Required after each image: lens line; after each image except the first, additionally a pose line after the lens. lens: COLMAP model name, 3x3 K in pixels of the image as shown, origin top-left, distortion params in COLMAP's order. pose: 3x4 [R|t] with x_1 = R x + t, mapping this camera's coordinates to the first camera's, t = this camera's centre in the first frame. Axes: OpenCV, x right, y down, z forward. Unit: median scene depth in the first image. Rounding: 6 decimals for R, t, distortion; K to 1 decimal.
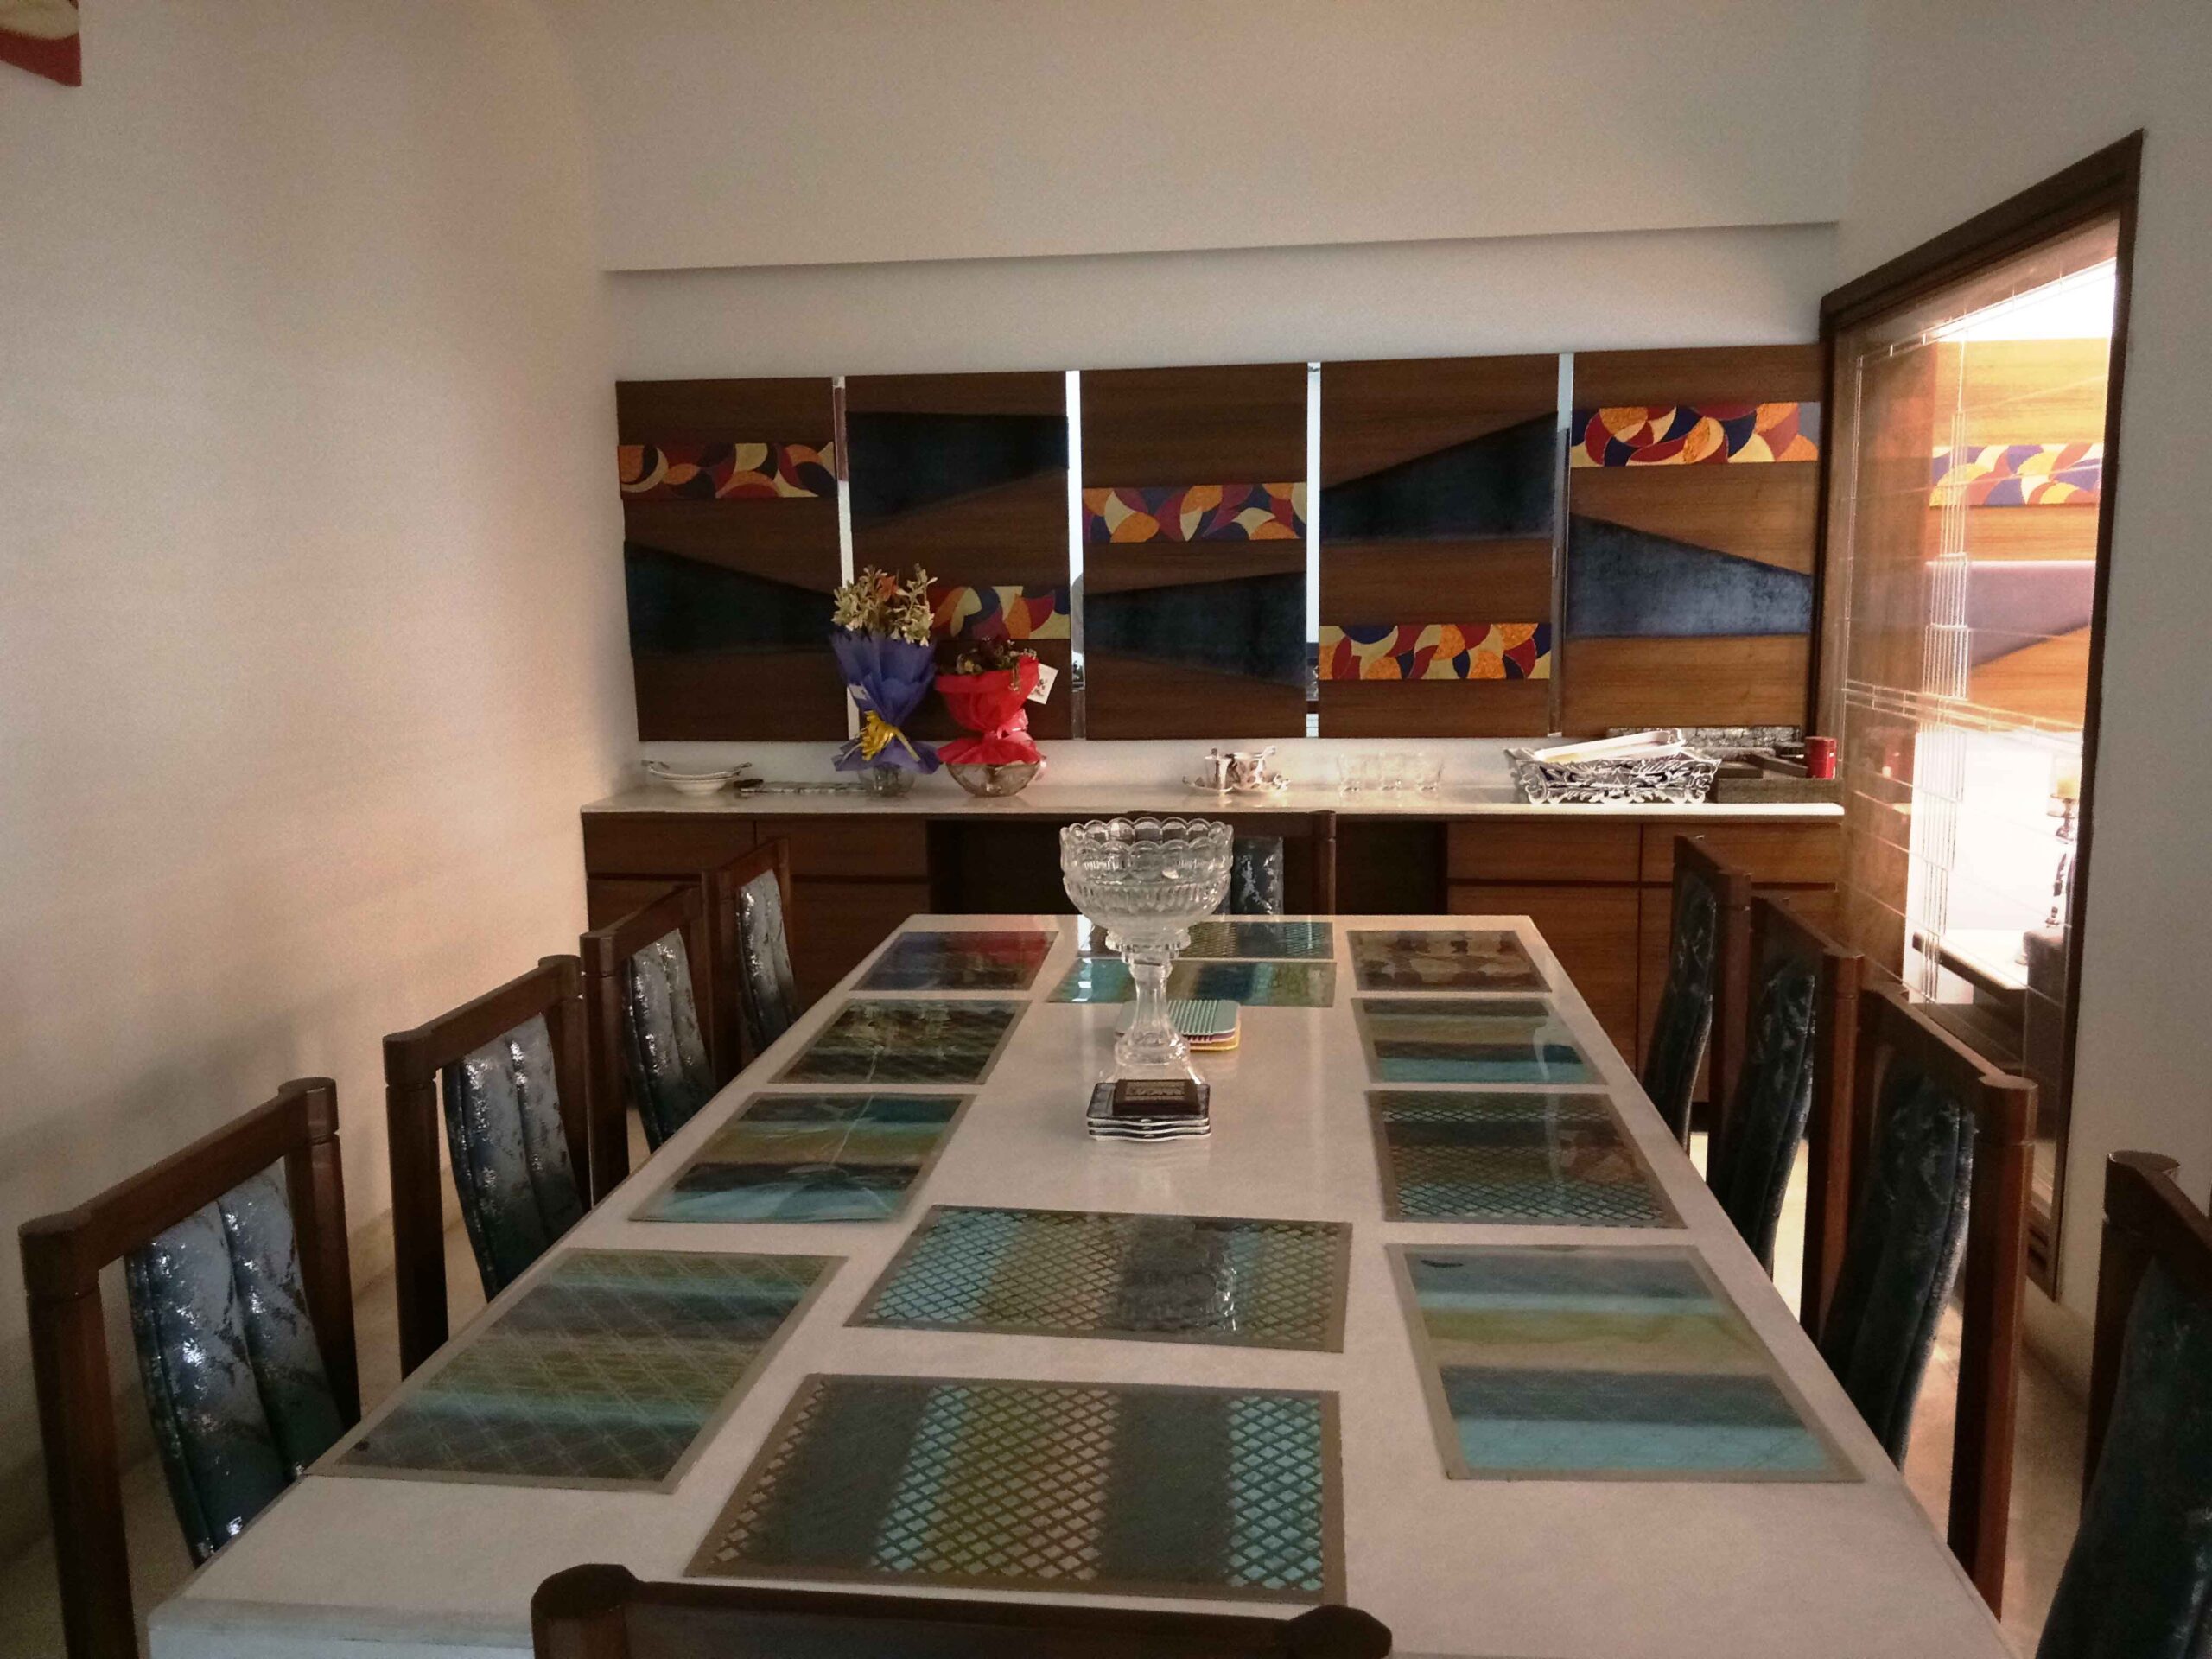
lens RADIAL K [[1748.1, 0, 1088.6], [0, 1748.1, 839.9], [0, 0, 1]] dist [0.098278, -0.124632]
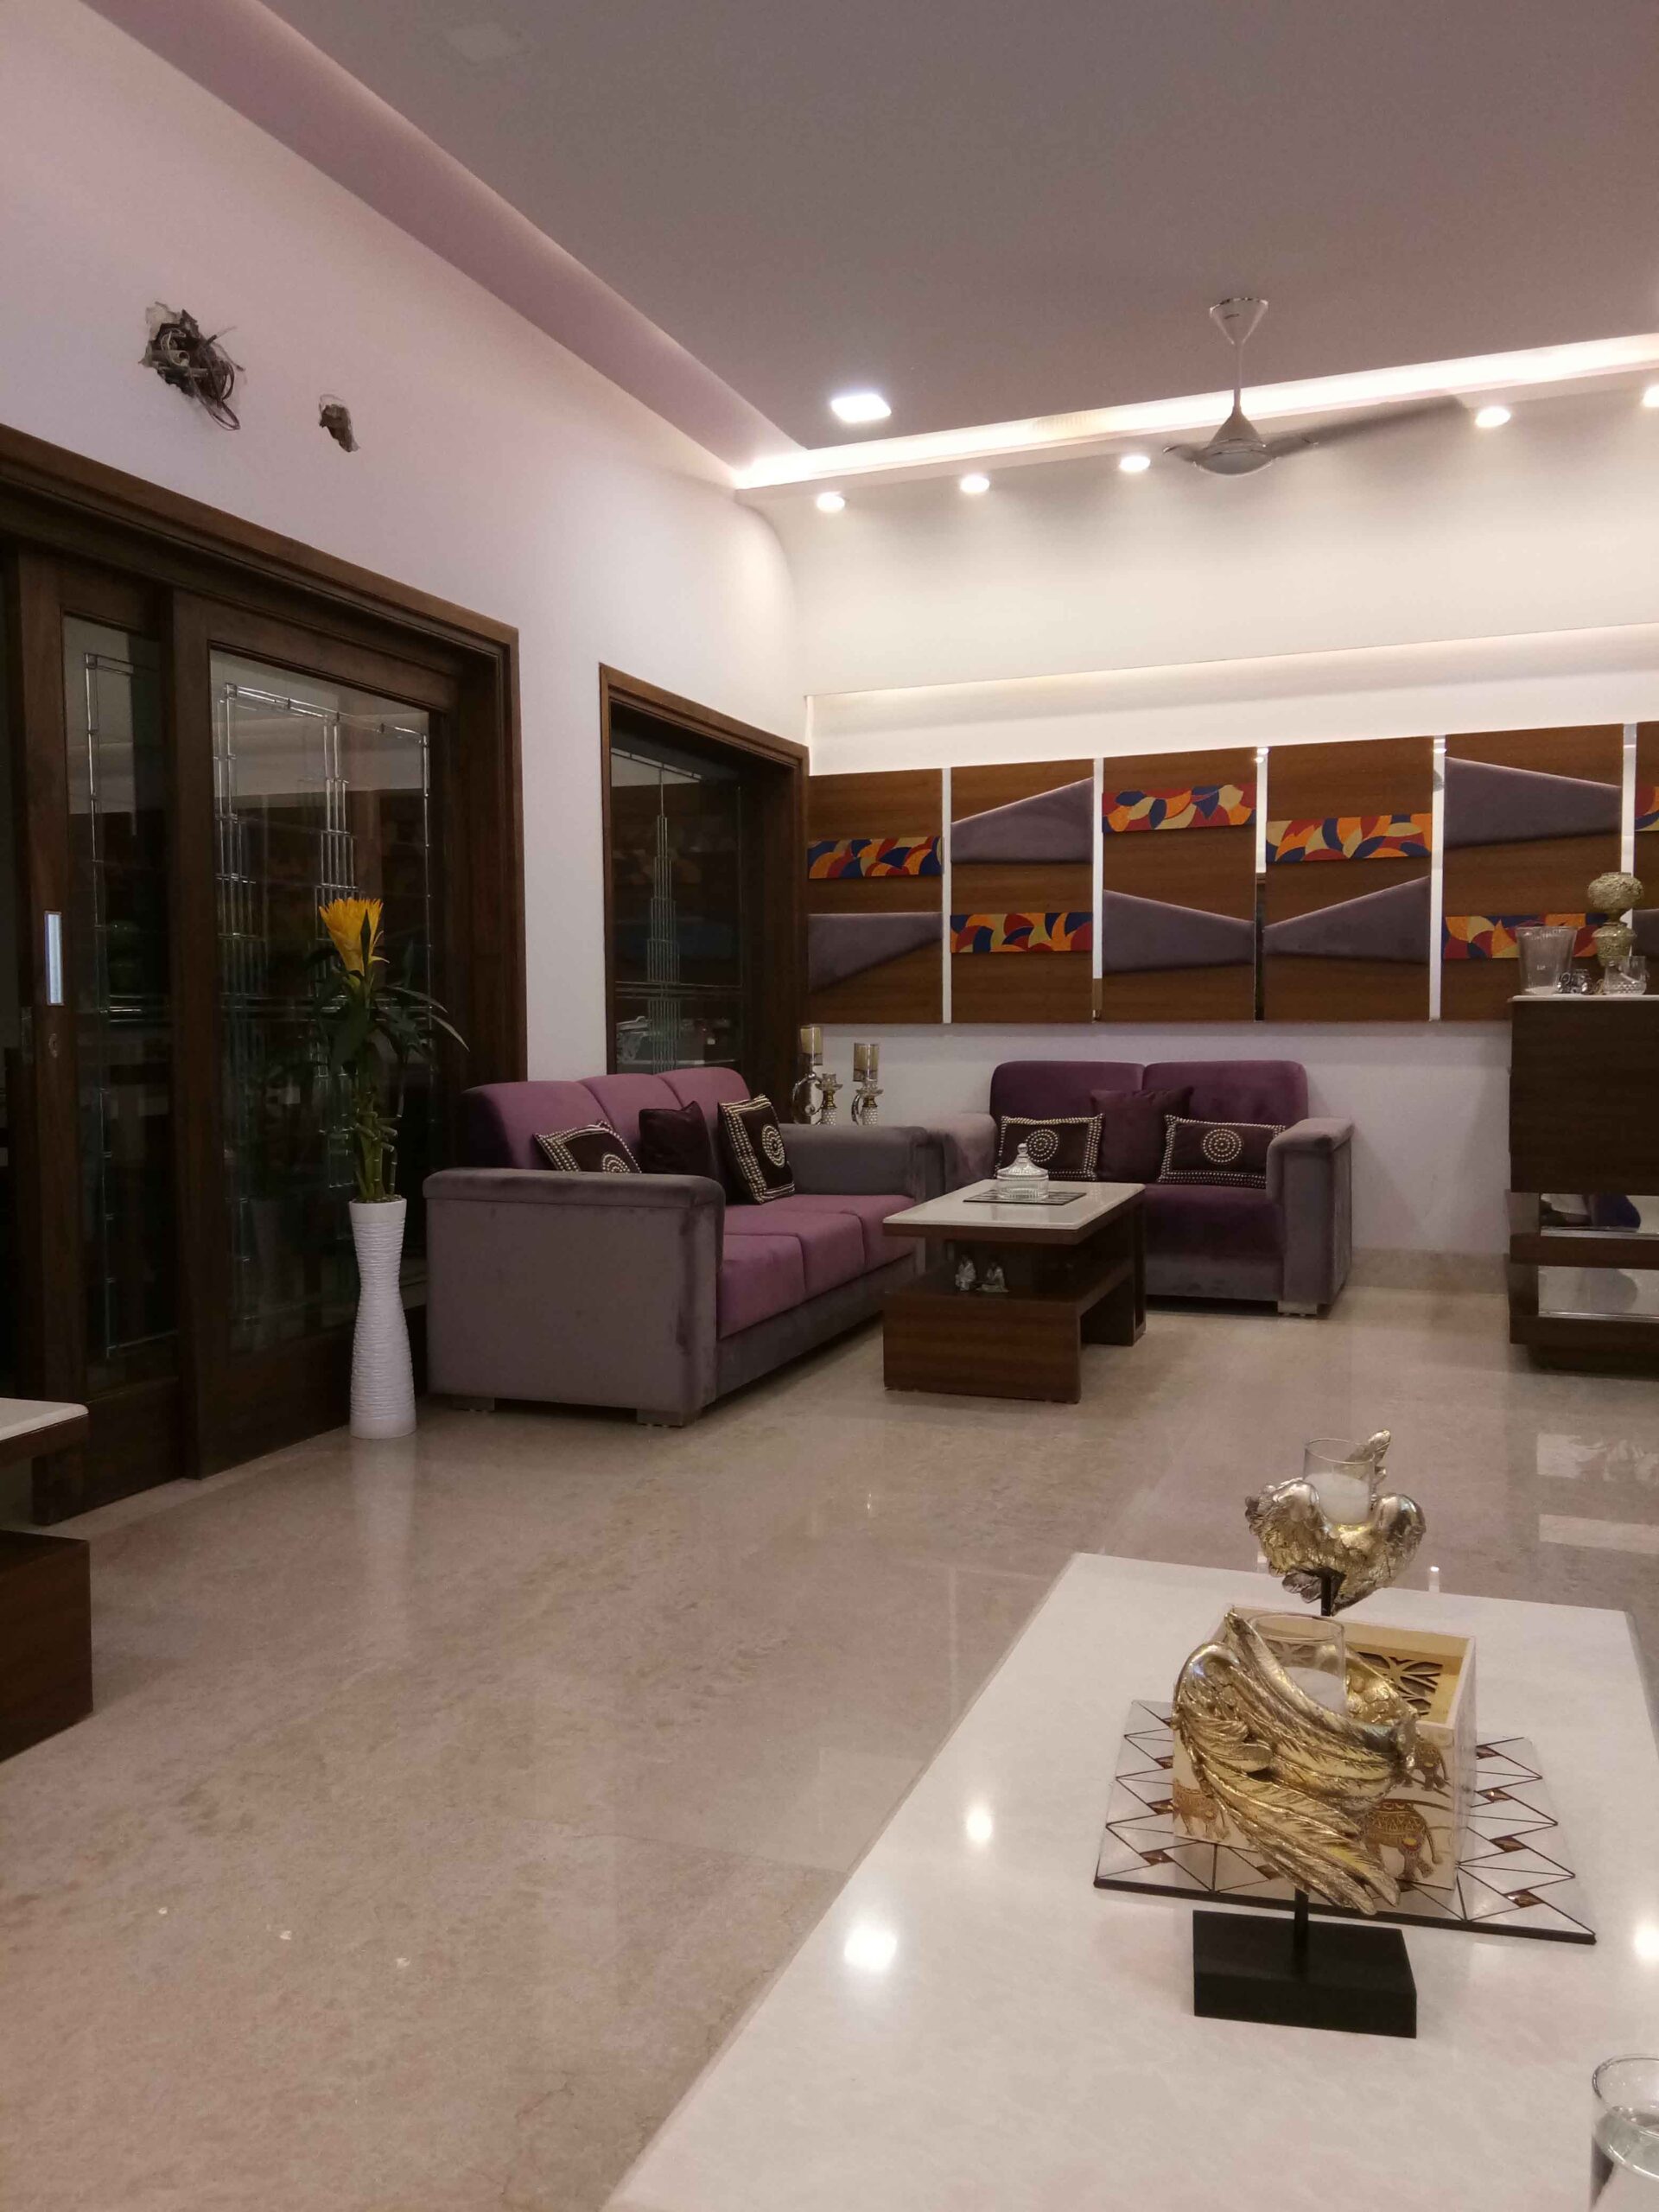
lens RADIAL K [[1730.4, 0, 816.0], [0, 1730.4, 1098.5], [0, 0, 1]] dist [0.107608, -0.156432]
pose [[0.970077, 0.021734, -0.241822, 0.842965], [-0.045893, 0.994445, -0.094724, 0.145262], [0.238420, 0.102987, 0.965686, -0.438740]]
